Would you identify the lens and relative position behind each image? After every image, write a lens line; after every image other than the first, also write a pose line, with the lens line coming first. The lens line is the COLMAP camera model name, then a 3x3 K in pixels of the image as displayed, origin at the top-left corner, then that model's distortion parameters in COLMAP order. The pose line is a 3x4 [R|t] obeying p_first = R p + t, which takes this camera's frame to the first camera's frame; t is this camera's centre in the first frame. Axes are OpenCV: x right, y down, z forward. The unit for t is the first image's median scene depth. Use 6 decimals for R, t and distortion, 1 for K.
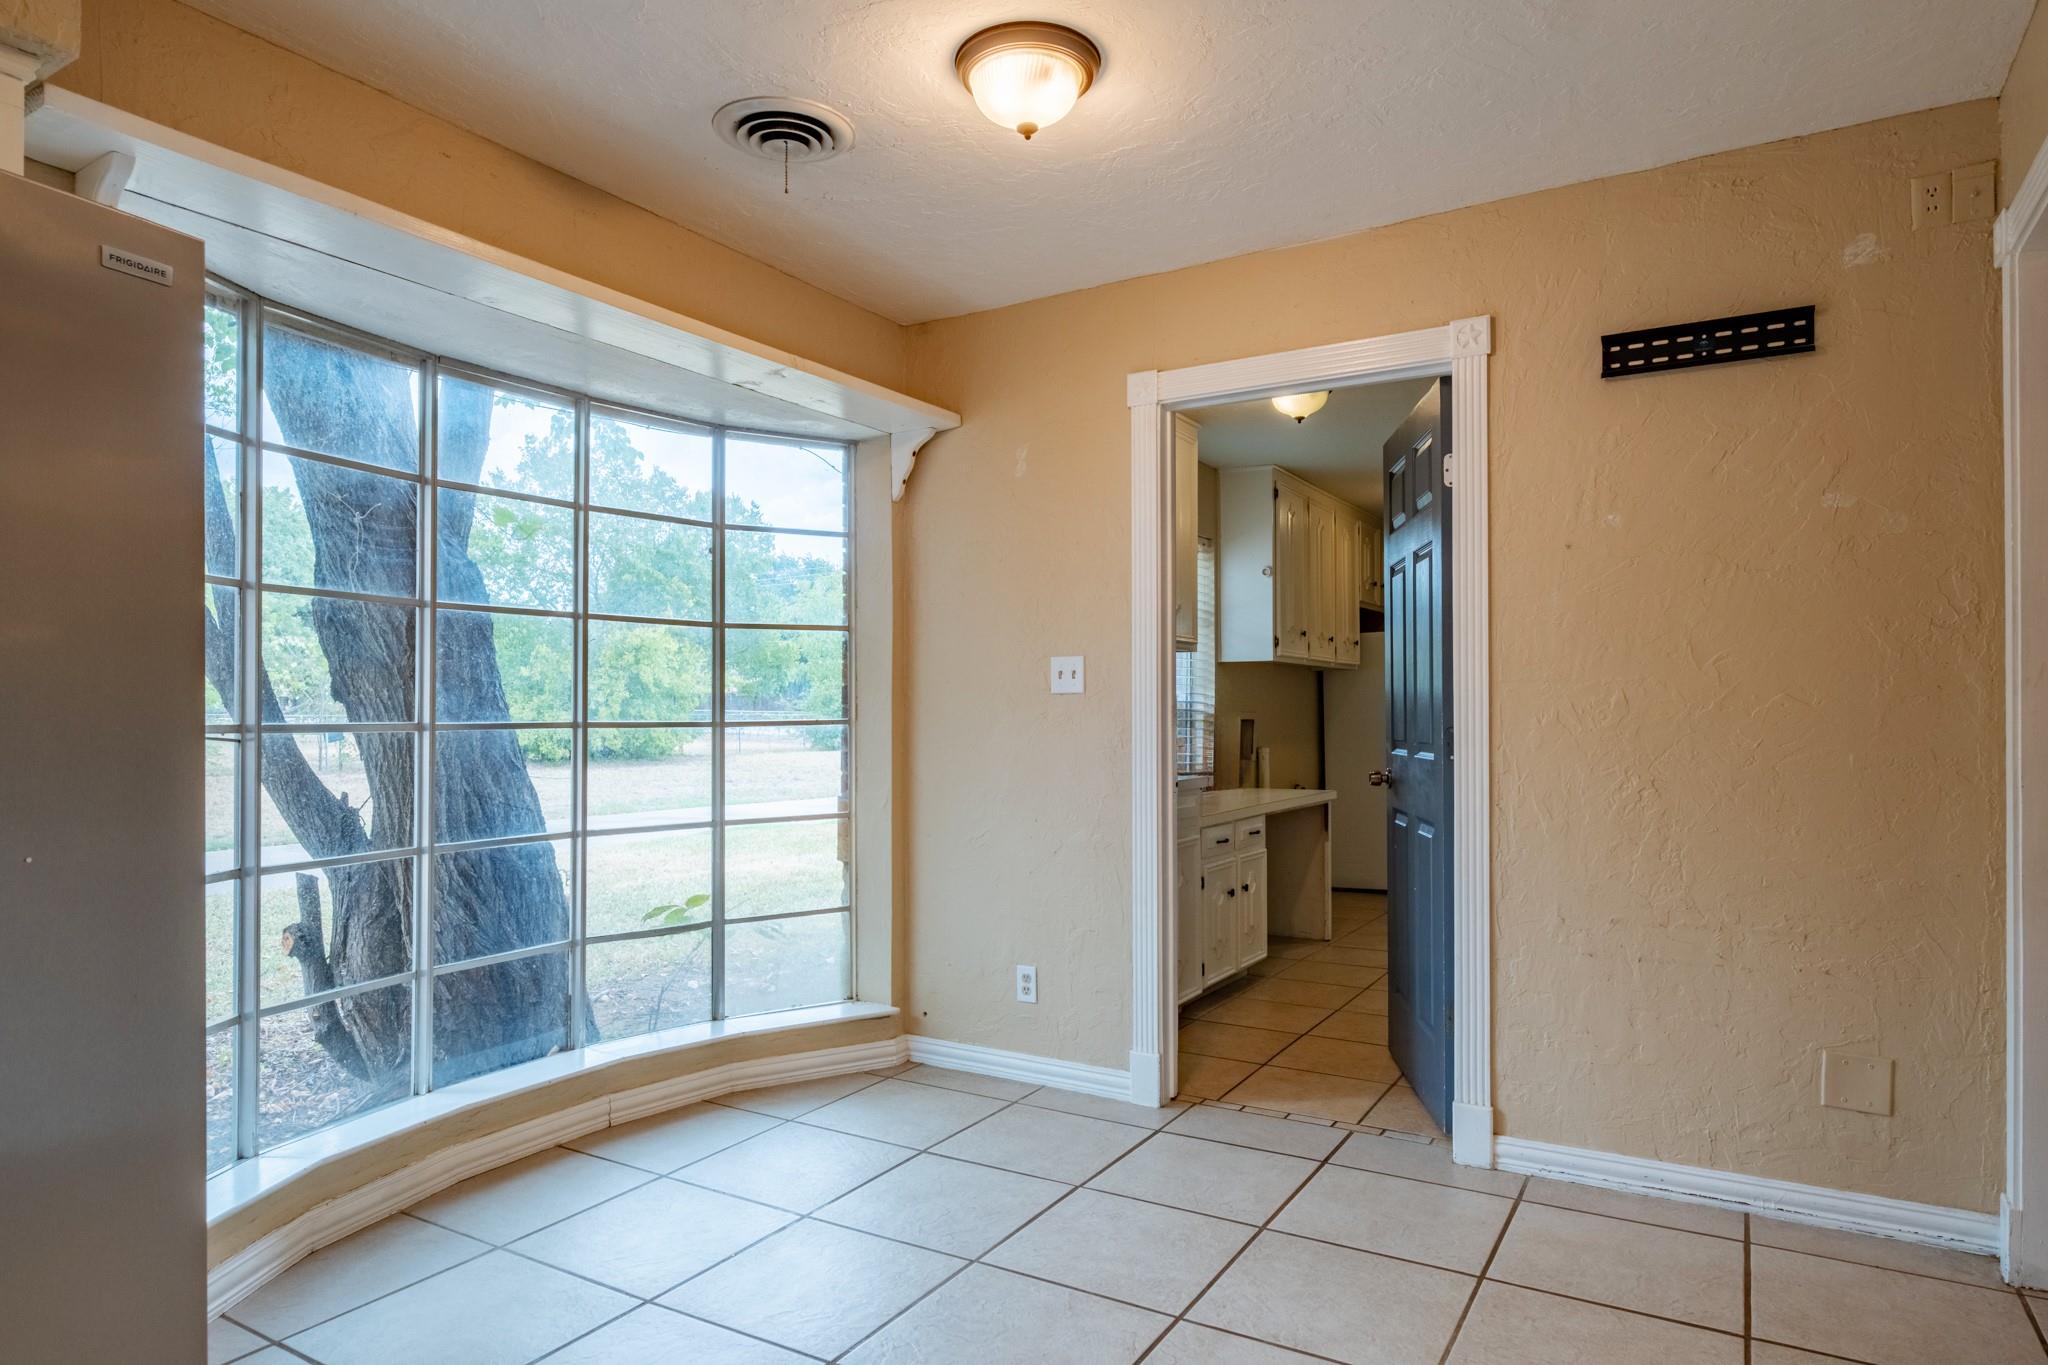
lens RADIAL K [[1189.5, 0, 1026.3], [0, 1189.5, 689.3], [0, 0, 1]] dist [-0.002126, -0.000164]
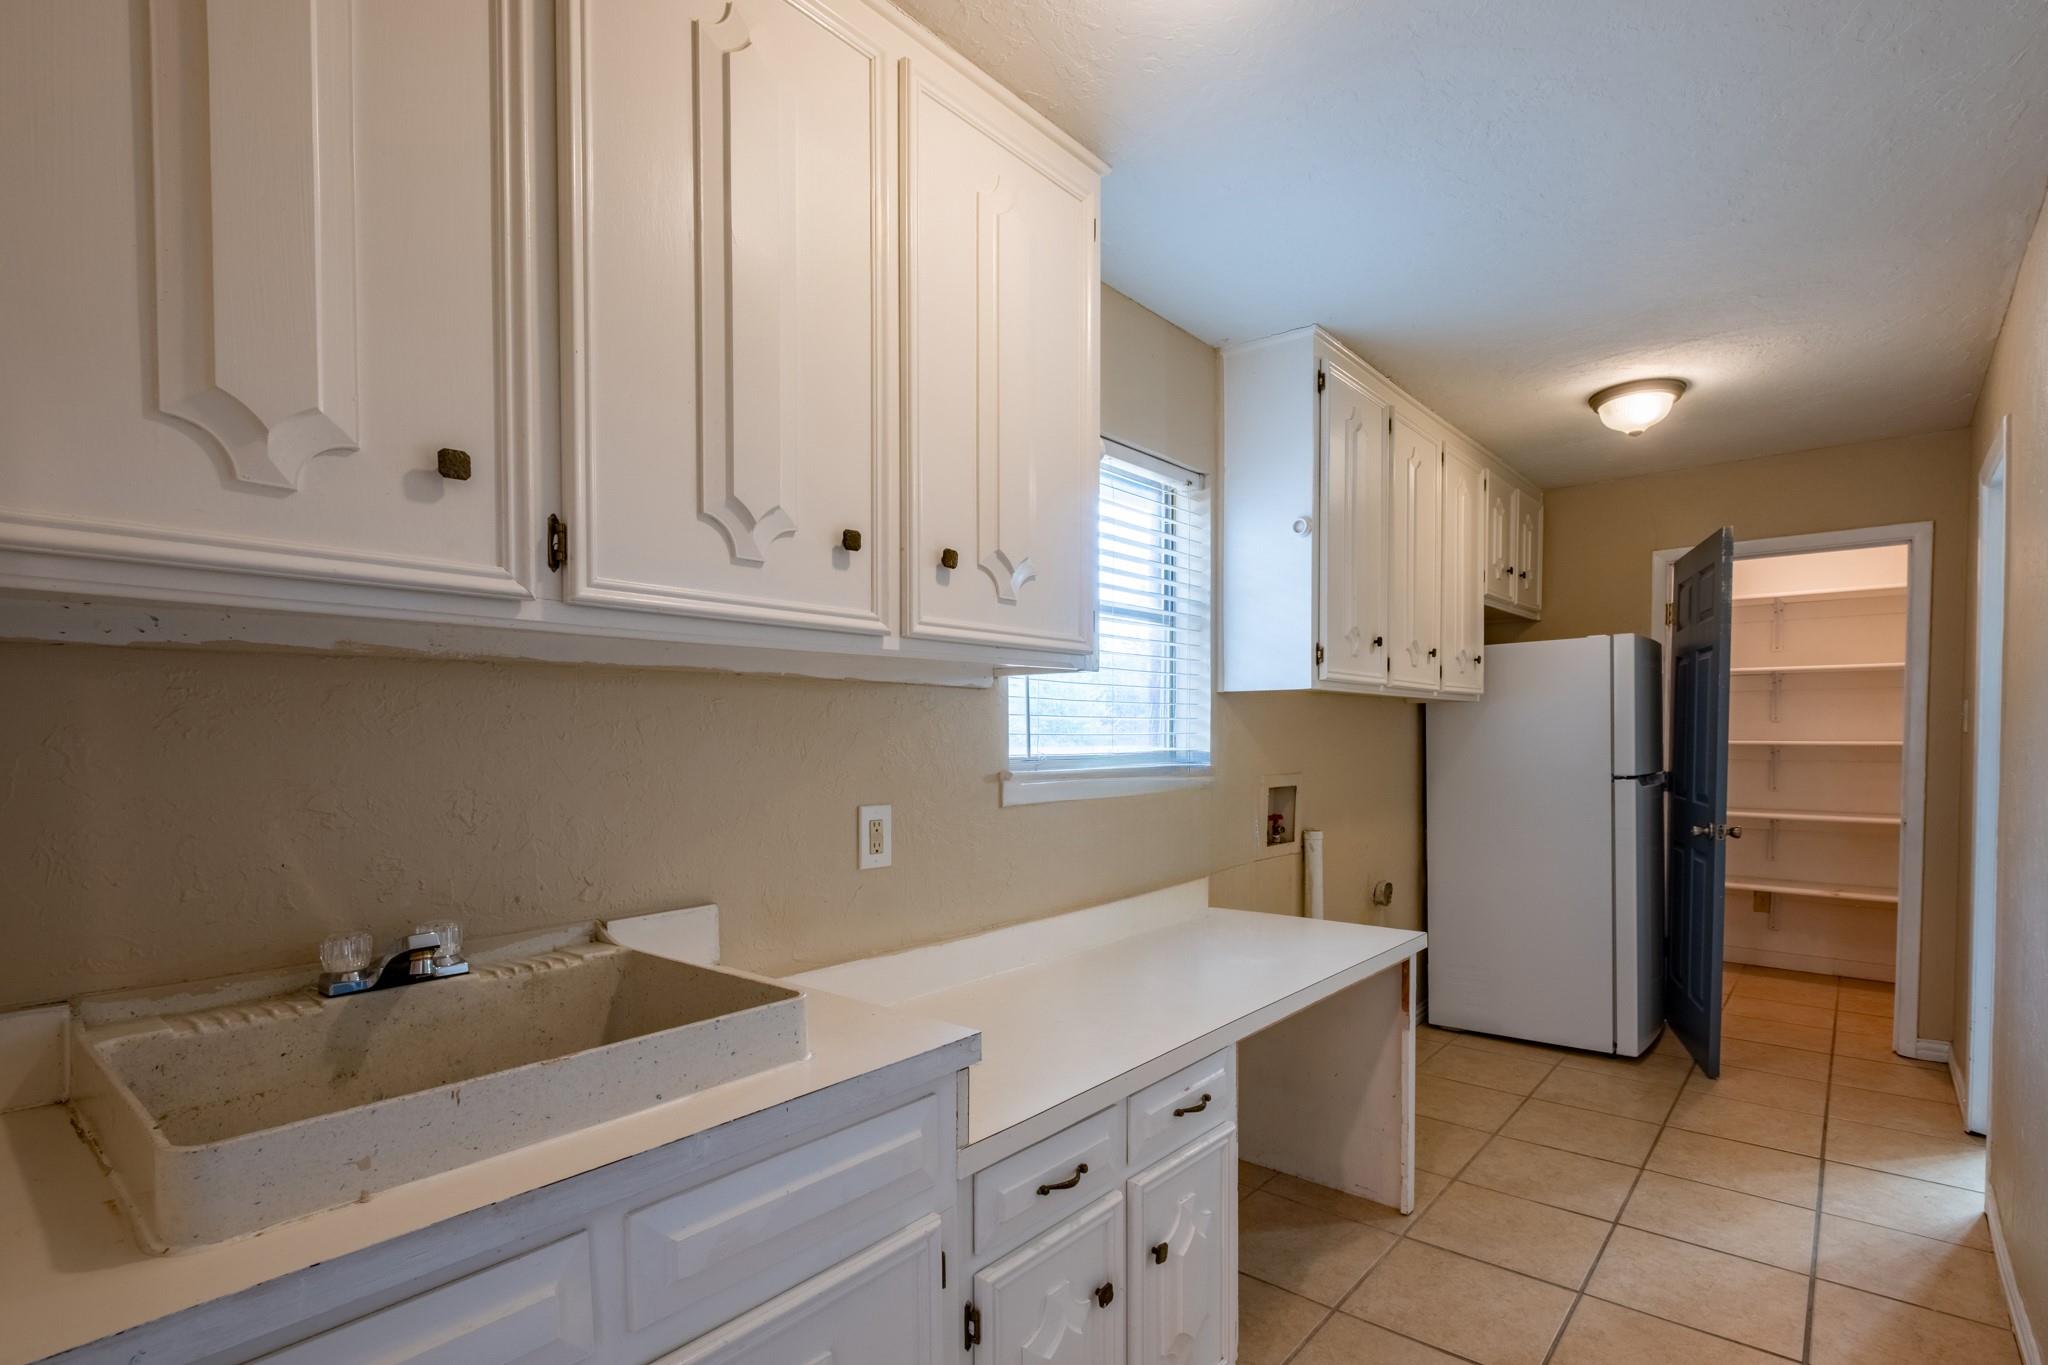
lens RADIAL K [[986.4, 0, 1048.6], [0, 986.4, 753.7], [0, 0, 1]] dist [-0.000311, -0.000023]
pose [[0.988753, 0.002928, -0.149532, 0.152565], [0.003066, 0.999202, 0.039836, -0.012417], [0.149529, -0.039847, 0.987954, 0.520215]]
